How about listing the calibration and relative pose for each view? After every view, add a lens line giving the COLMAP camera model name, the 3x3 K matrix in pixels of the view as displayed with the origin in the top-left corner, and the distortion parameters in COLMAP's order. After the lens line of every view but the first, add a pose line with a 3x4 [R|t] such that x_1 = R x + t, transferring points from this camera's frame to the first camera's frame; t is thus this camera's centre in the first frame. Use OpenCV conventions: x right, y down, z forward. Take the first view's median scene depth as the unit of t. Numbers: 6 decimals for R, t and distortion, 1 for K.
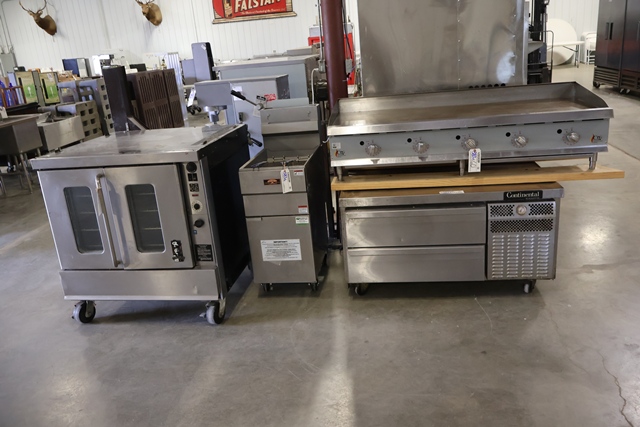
lens RADIAL K [[535.0, 0, 323.7], [0, 535.0, 216.2], [0, 0, 1]] dist [-0.004233, 0.000793]
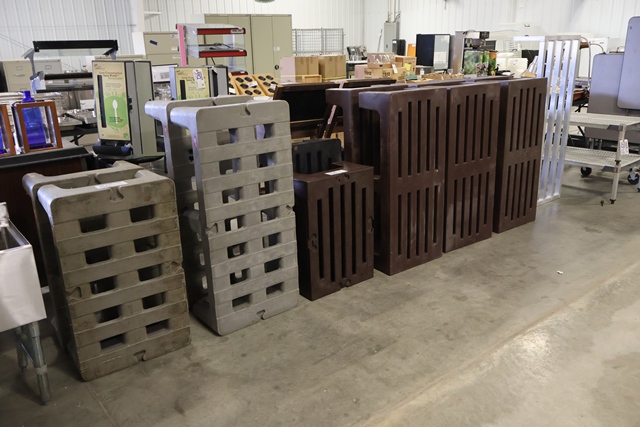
lens RADIAL K [[535.0, 0, 320.1], [0, 535.0, 216.2], [0, 0, 1]] dist [-0.004233, 0.000793]
pose [[0.709447, 0.284063, -0.644976, -0.144400], [-0.257446, 0.956383, 0.138034, -0.231917], [0.656054, 0.068119, 0.751633, 0.735387]]
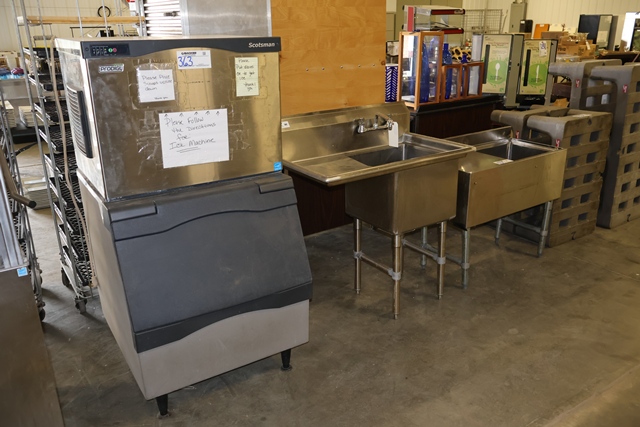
lens RADIAL K [[535.0, 0, 320.2], [0, 535.0, 214.5], [0, 0, 1]] dist [-0.004233, 0.000793]
pose [[0.642156, 0.325030, -0.694256, -0.216972], [-0.272814, 0.943266, 0.189269, -0.136639], [0.716385, 0.067862, 0.694397, 0.454995]]
